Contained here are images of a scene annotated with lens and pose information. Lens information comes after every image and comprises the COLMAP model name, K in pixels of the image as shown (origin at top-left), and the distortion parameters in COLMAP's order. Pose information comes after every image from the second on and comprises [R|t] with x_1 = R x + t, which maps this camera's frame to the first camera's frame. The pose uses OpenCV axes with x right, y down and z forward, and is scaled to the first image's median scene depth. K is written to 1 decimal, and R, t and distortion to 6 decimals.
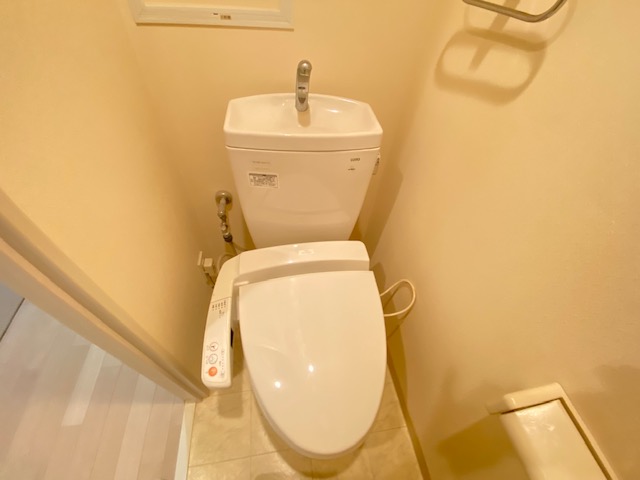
lens RADIAL K [[264.4, 0, 320.0], [0, 264.4, 240.0], [0, 0, 1]] dist [0.035313, -0.025331]
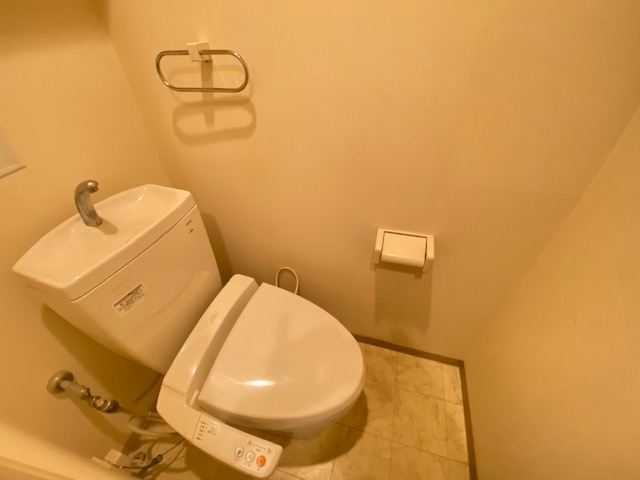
lens RADIAL K [[264.4, 0, 320.0], [0, 264.4, 240.0], [0, 0, 1]] dist [0.035313, -0.025331]
pose [[0.416587, -0.637348, 0.648261, -0.403543], [0.714232, 0.670621, 0.200350, -0.079928], [-0.562430, 0.379546, 0.734587, -0.123479]]
